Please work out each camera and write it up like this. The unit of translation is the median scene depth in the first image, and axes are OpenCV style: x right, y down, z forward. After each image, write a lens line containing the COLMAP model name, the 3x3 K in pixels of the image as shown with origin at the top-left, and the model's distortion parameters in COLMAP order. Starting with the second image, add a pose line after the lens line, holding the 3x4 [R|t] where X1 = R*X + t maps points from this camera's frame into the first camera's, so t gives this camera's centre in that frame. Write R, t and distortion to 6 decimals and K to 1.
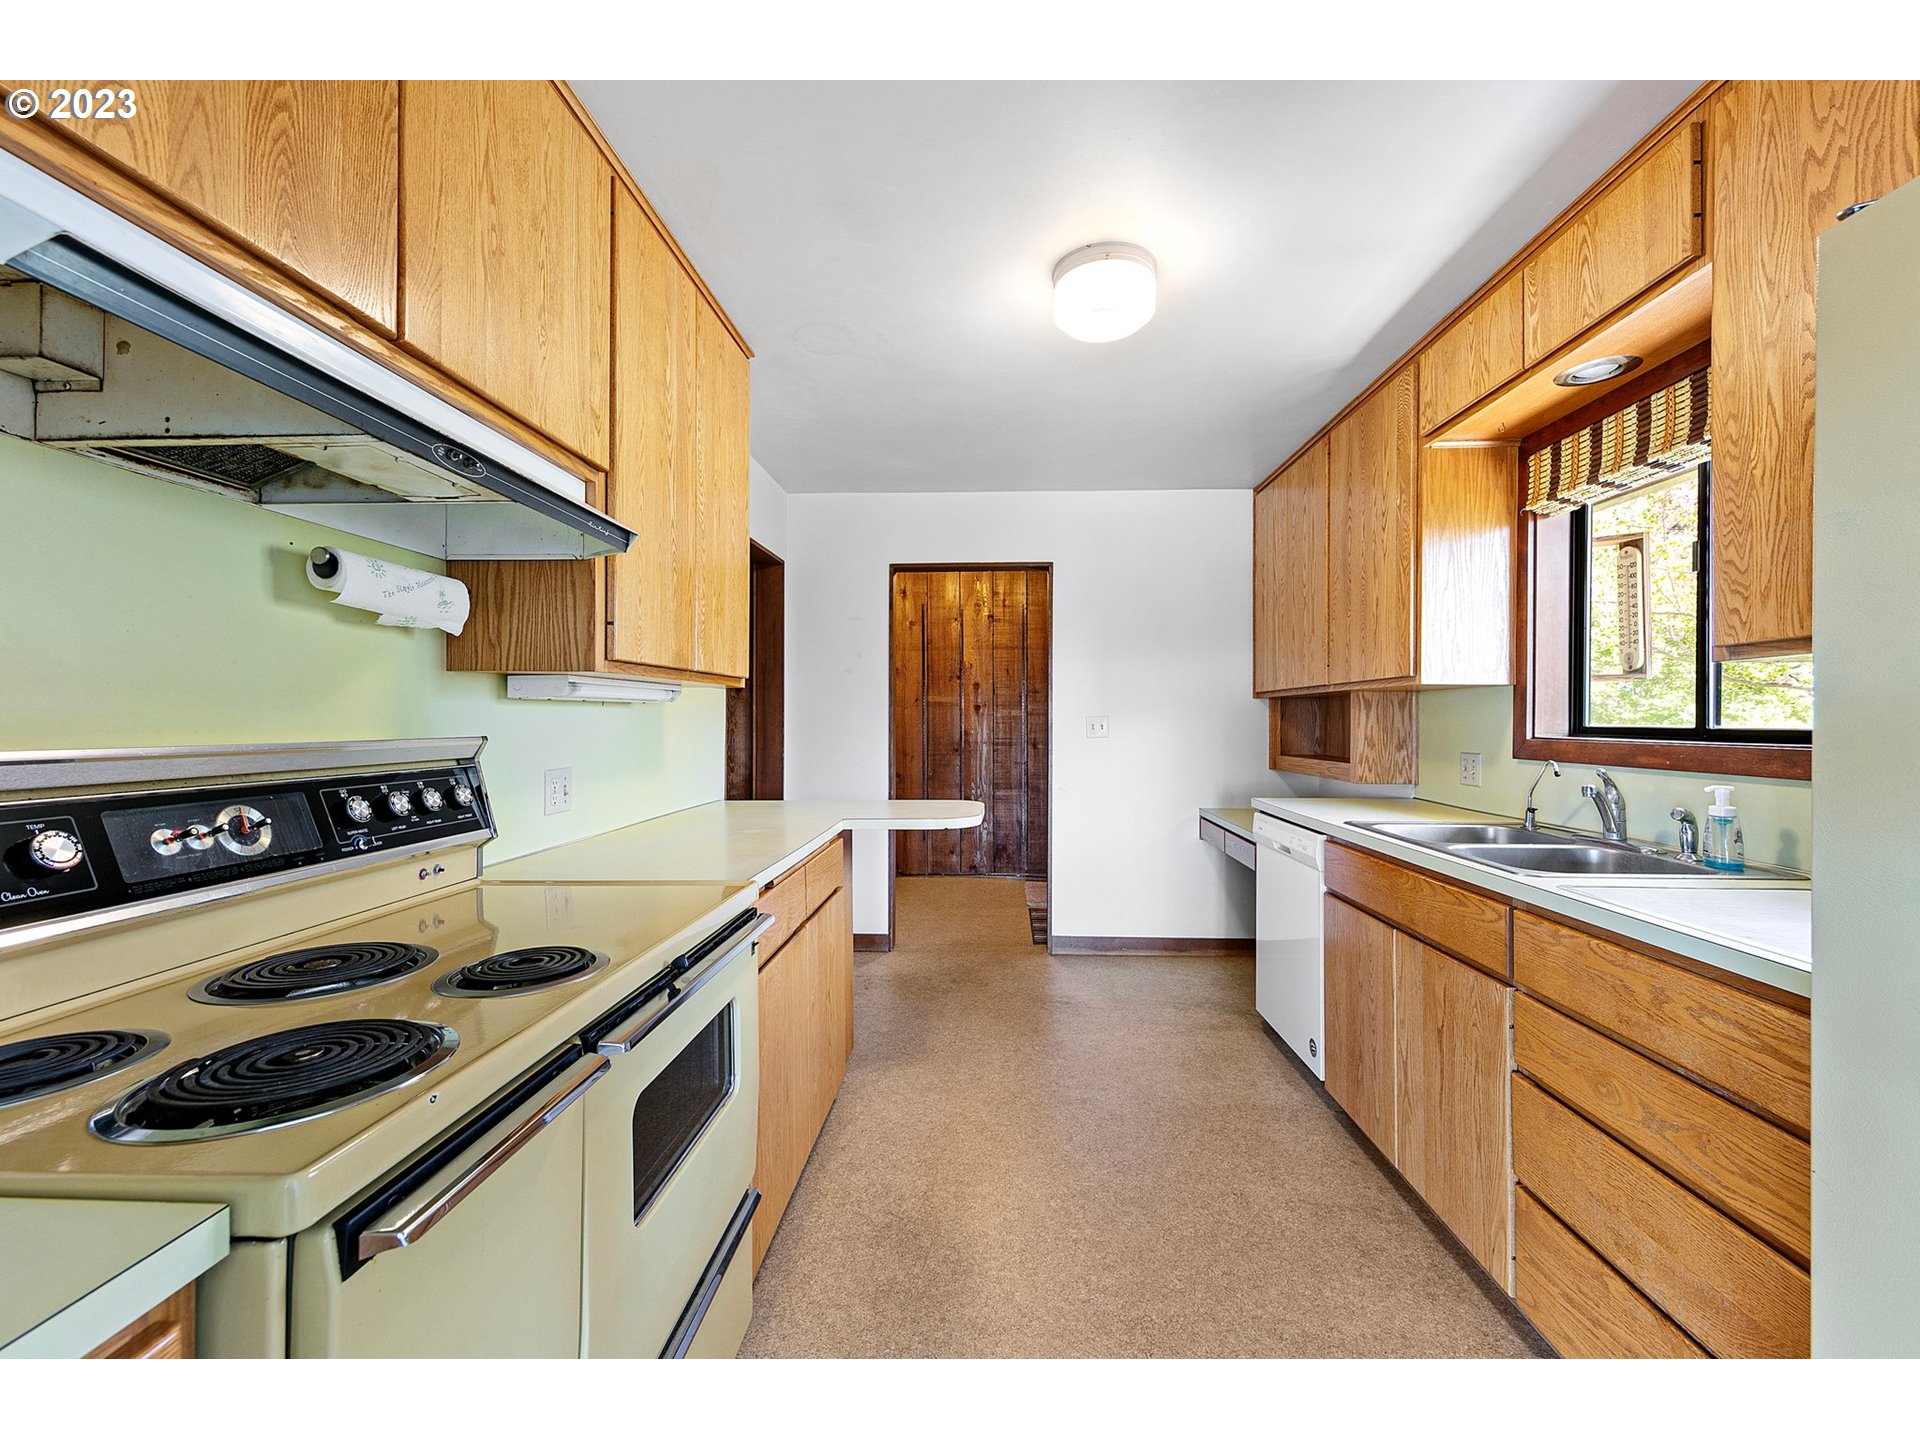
lens RADIAL K [[771.4, 0, 966.8], [0, 771.4, 716.5], [0, 0, 1]] dist [0.006215, -0.000606]
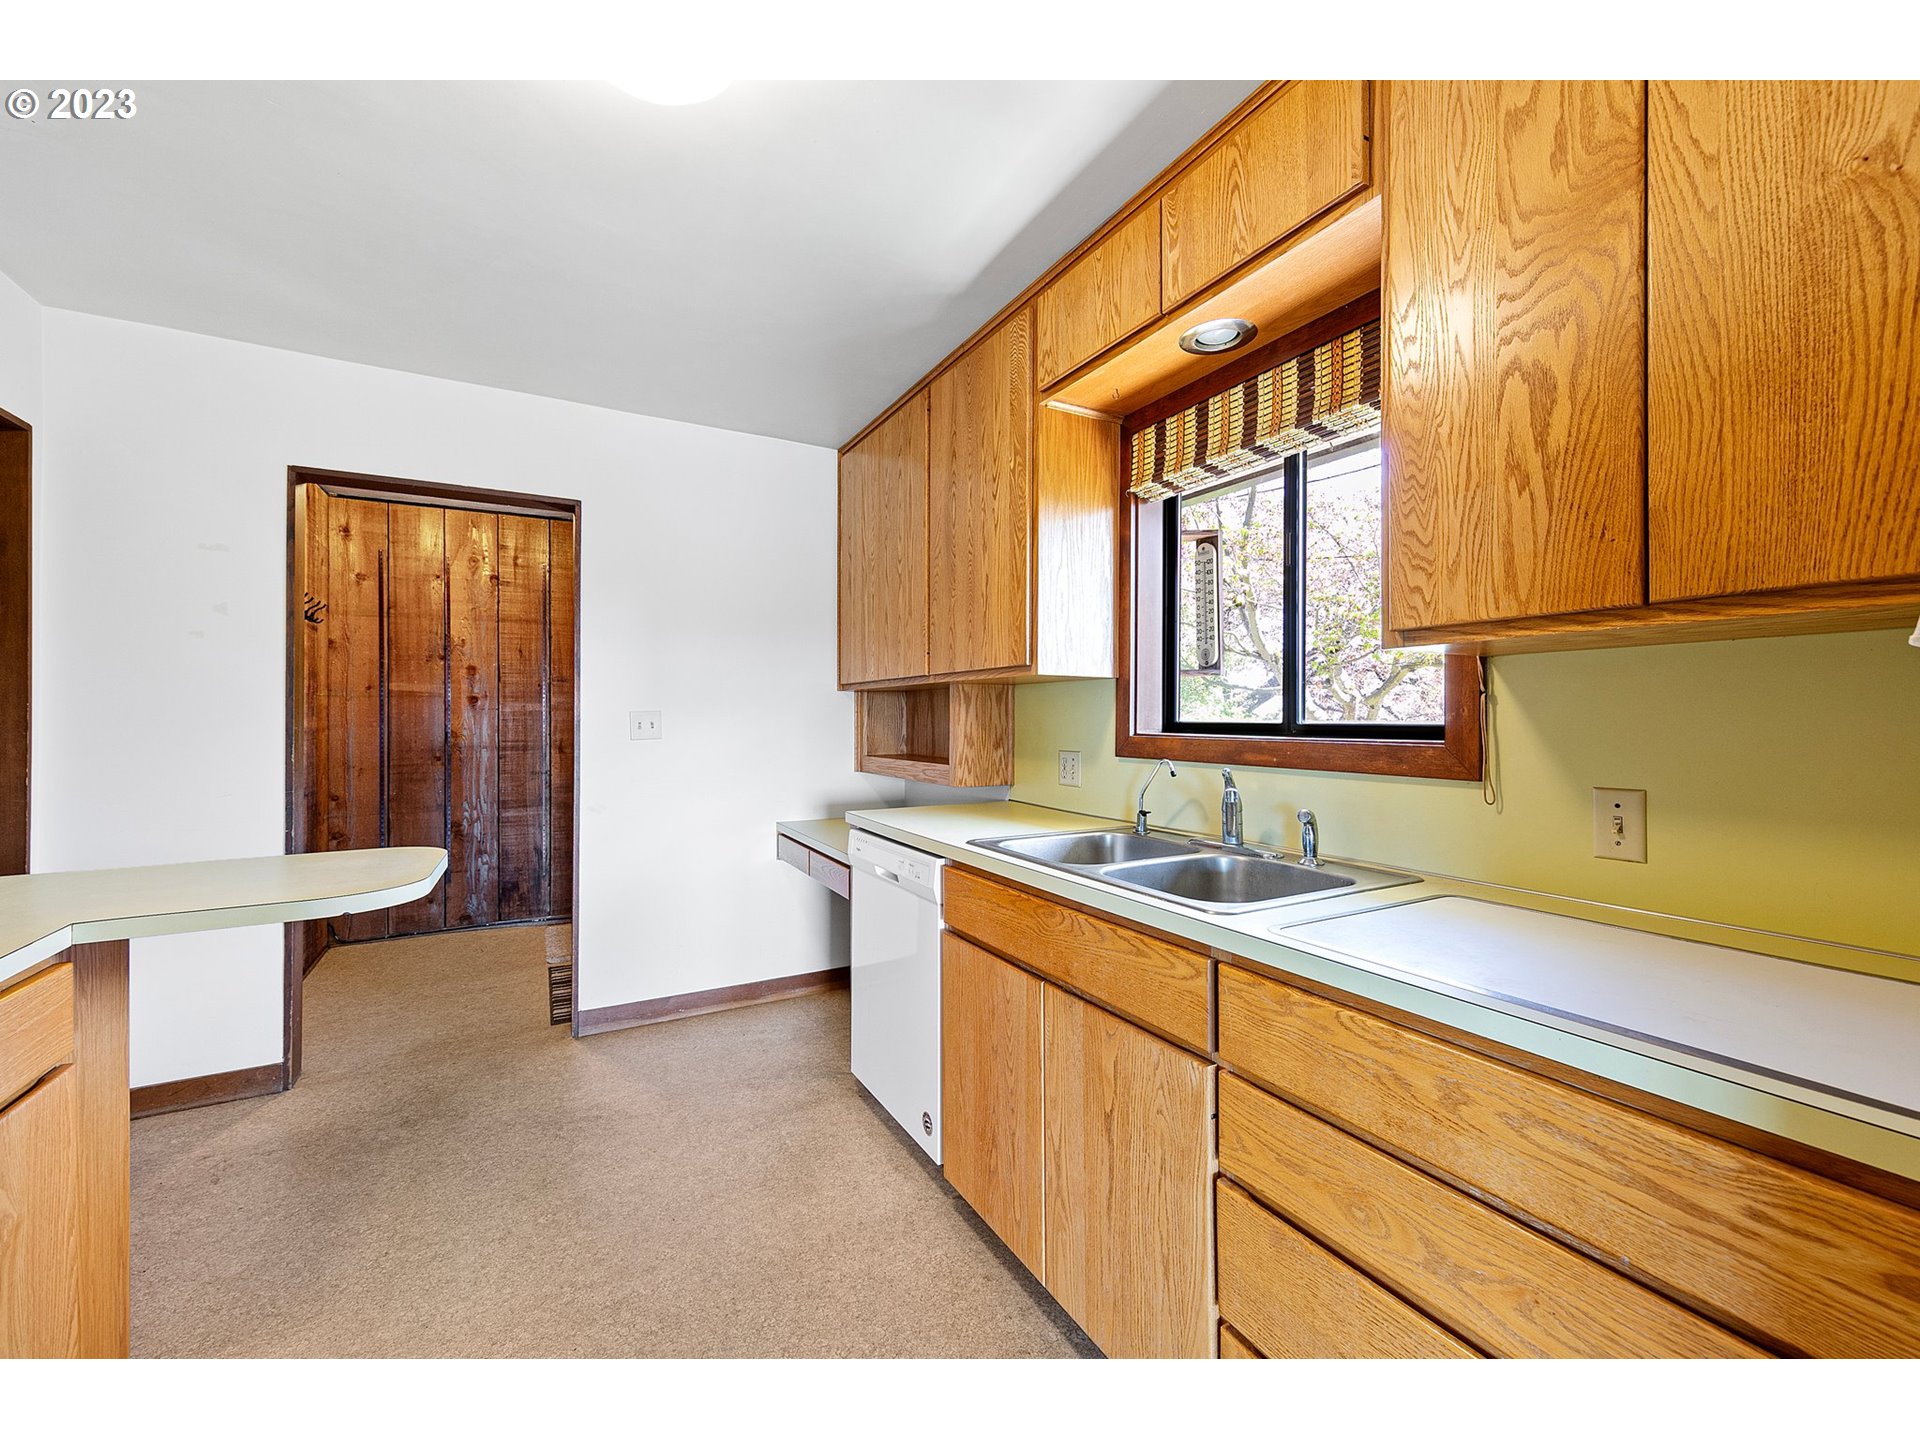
lens RADIAL K [[771.4, 0, 963.2], [0, 771.4, 711.8], [0, 0, 1]] dist [0.006215, -0.000606]
pose [[0.851362, 0.001711, 0.524576, 0.060903], [-0.000988, 0.999998, -0.001659, 0.001900], [-0.524578, 0.000894, 0.851362, 0.314164]]
